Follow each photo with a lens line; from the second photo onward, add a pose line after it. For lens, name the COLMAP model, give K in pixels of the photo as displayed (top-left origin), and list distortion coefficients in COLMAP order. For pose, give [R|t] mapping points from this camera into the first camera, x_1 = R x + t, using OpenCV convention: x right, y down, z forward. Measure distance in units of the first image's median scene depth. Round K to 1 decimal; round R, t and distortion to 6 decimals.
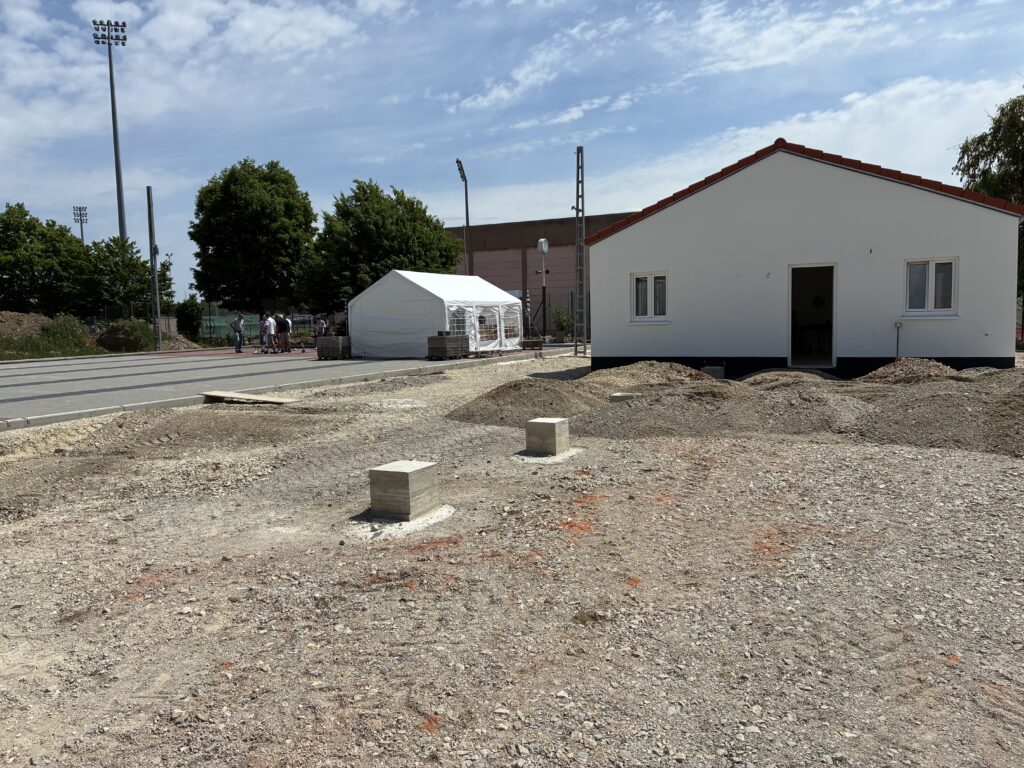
lens RADIAL K [[777.2, 0, 497.5], [0, 777.2, 378.7], [0, 0, 1]] dist [0.048997, -0.055792]
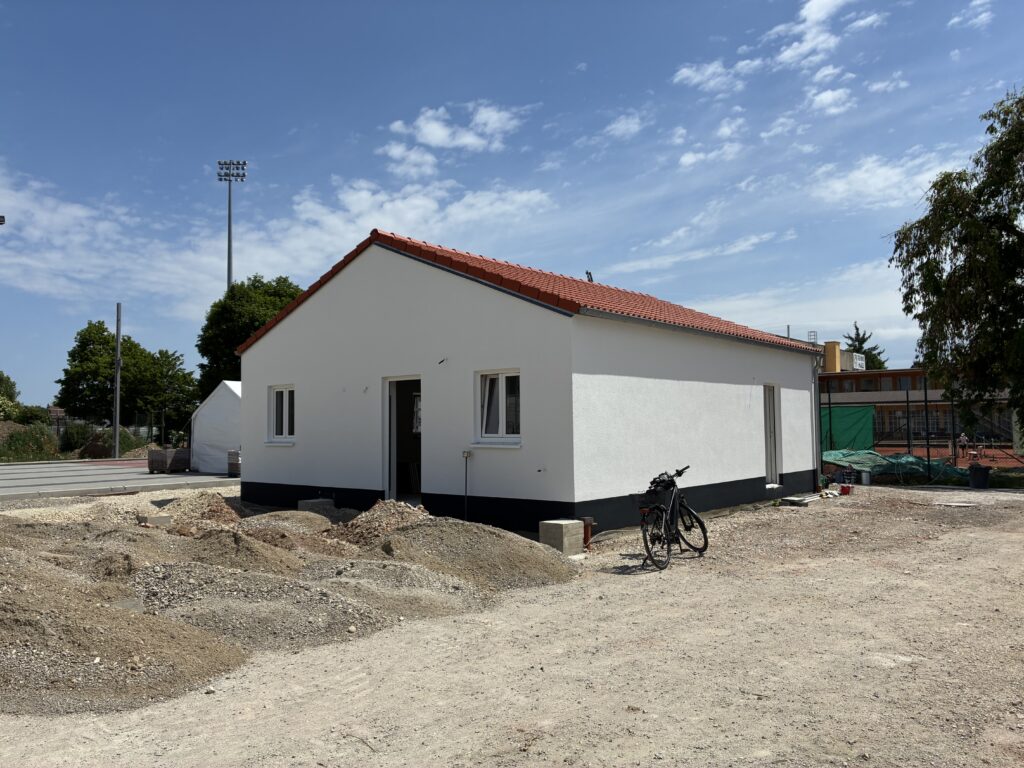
lens RADIAL K [[777.2, 0, 492.3], [0, 777.2, 383.9], [0, 0, 1]] dist [0.048997, -0.055792]
pose [[0.970044, 0.000177, -0.242928, 0.264958], [-0.031736, 0.991522, -0.126005, -0.015260], [0.240846, 0.129940, 0.961826, 0.093401]]
